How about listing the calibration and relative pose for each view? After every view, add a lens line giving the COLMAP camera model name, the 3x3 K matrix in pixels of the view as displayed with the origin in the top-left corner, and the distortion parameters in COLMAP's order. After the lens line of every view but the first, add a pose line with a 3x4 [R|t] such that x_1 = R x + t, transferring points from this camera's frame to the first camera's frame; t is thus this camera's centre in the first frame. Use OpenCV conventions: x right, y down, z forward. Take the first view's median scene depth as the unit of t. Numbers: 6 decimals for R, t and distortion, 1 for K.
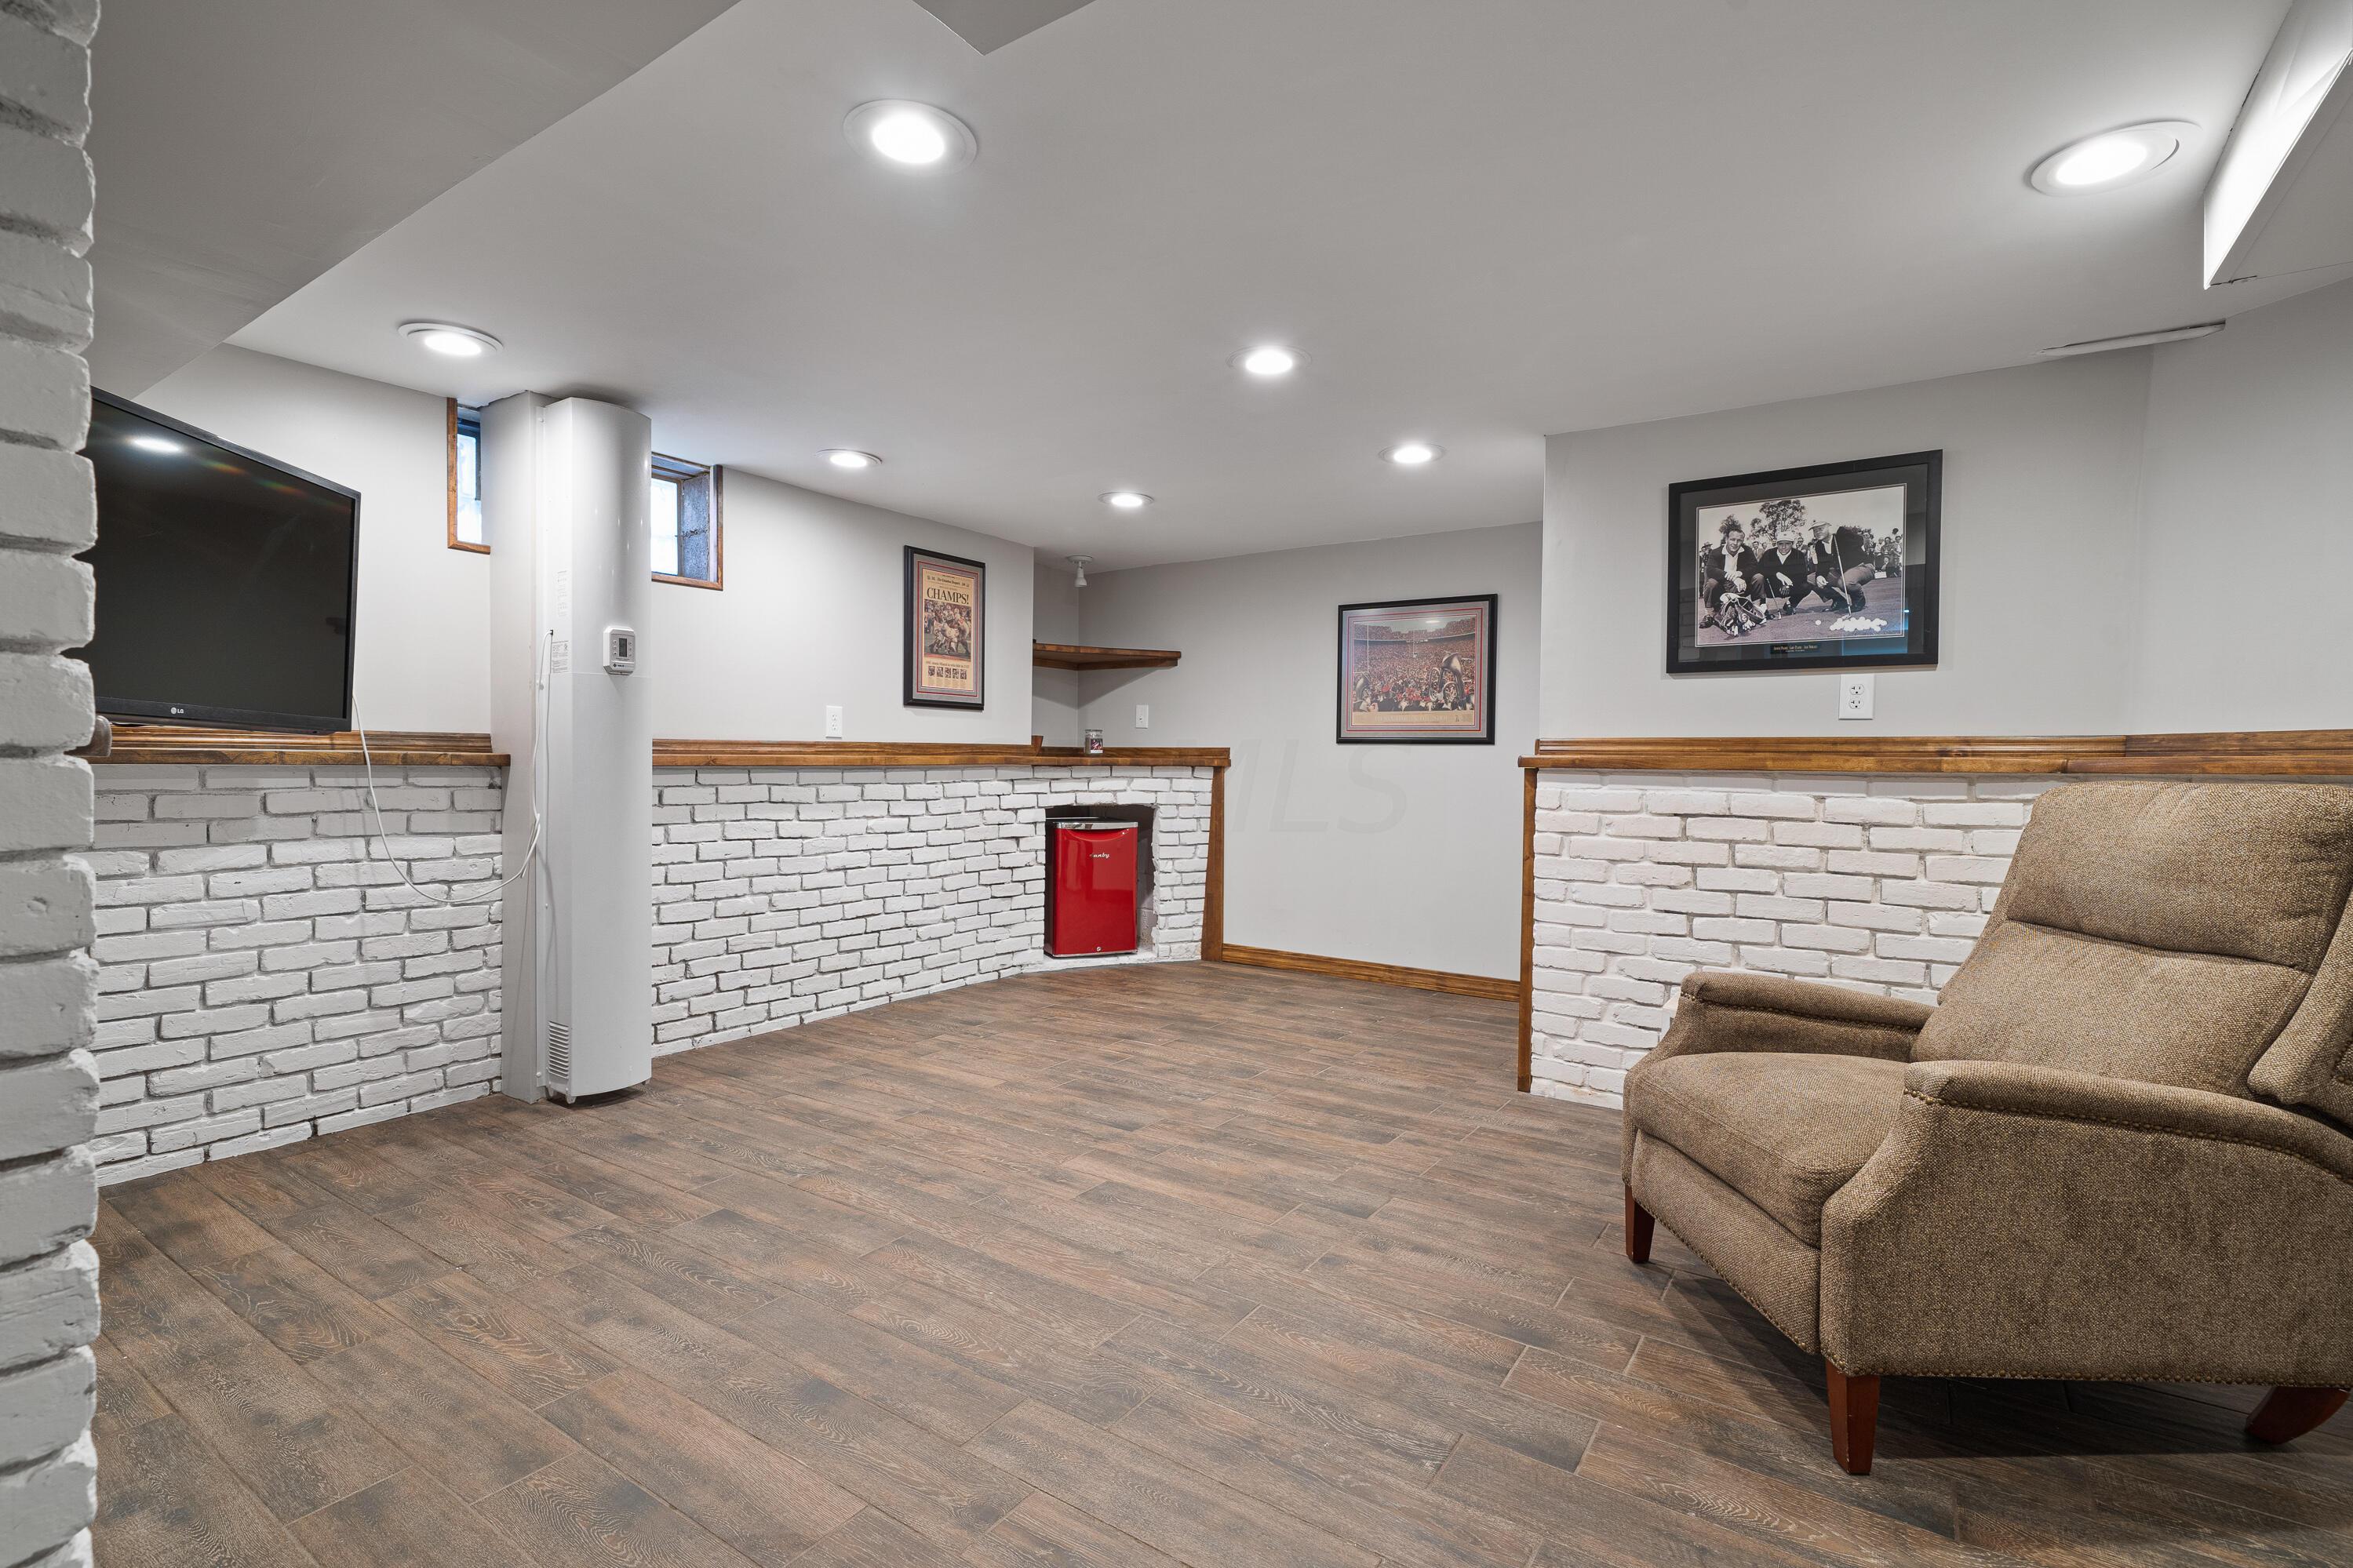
lens RADIAL K [[1102.4, 0, 1182.6], [0, 1102.4, 779.4], [0, 0, 1]] dist [0.001977, 0.000466]
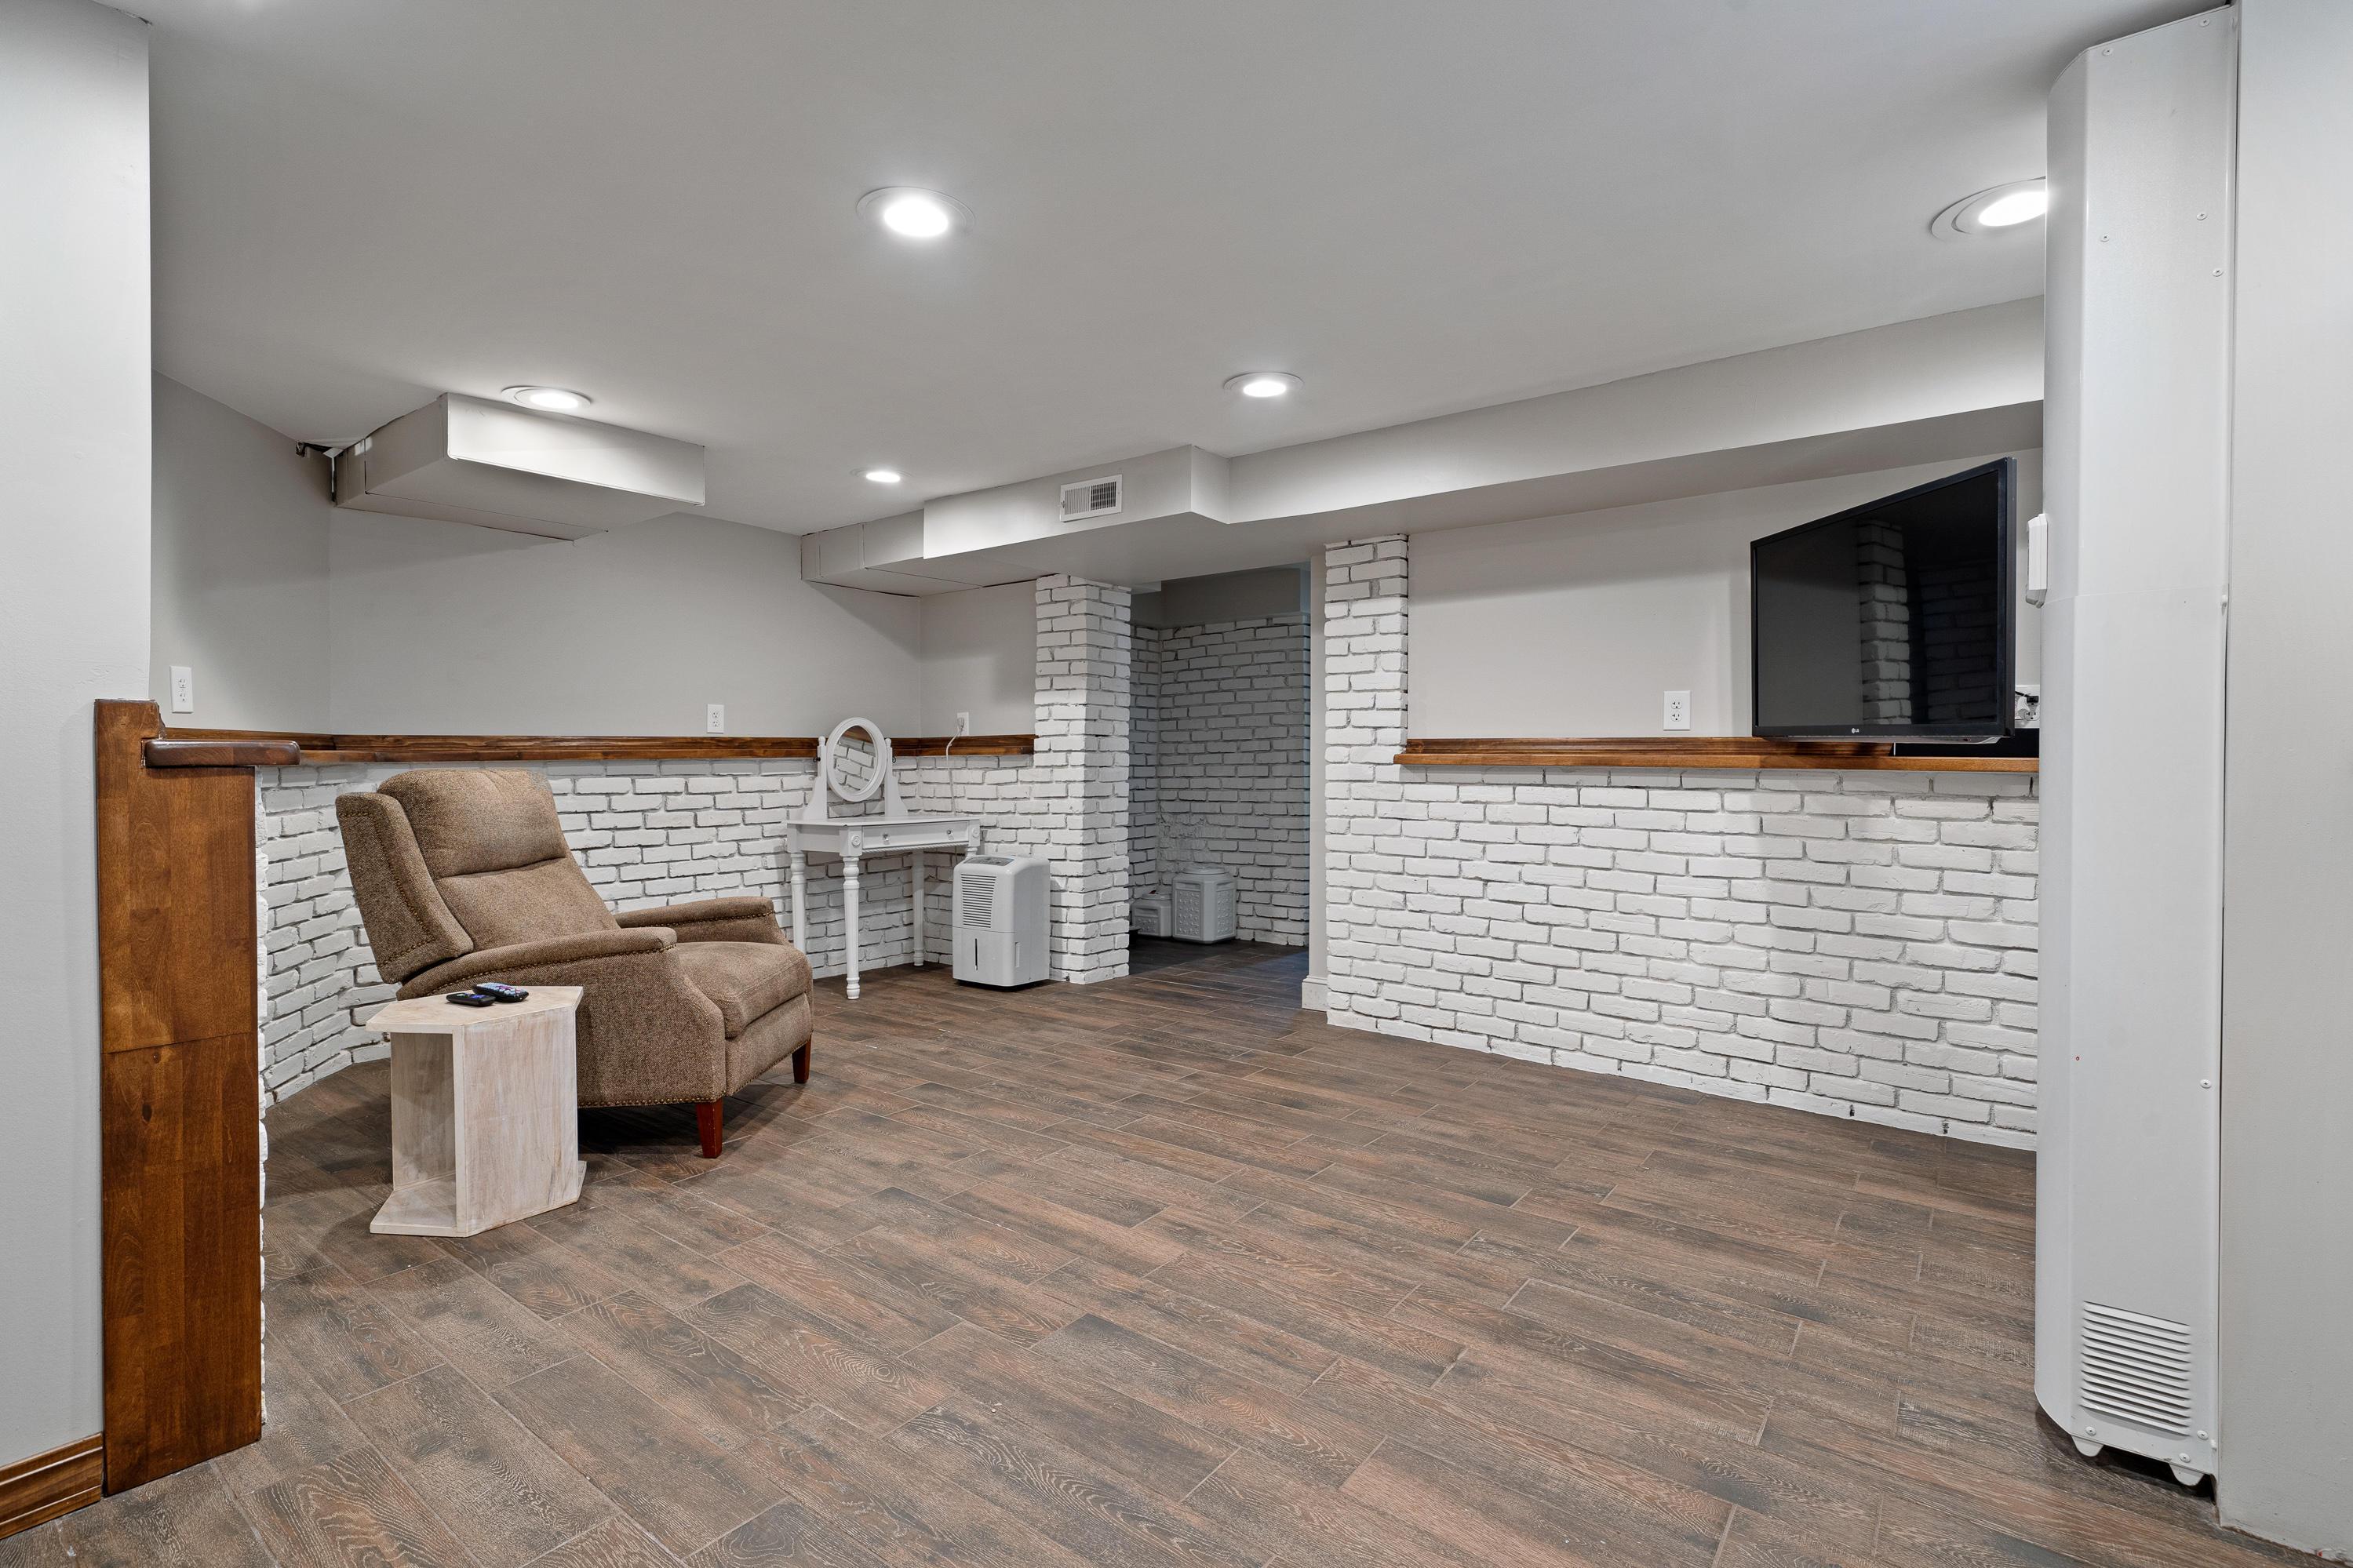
lens RADIAL K [[1102.4, 0, 1172.8], [0, 1102.4, 775.8], [0, 0, 1]] dist [0.001977, 0.000466]
pose [[-0.998094, -0.011260, 0.060677, -0.153432], [-0.009689, 0.999612, 0.026113, -0.028507], [-0.060947, 0.025476, -0.997816, 1.888470]]
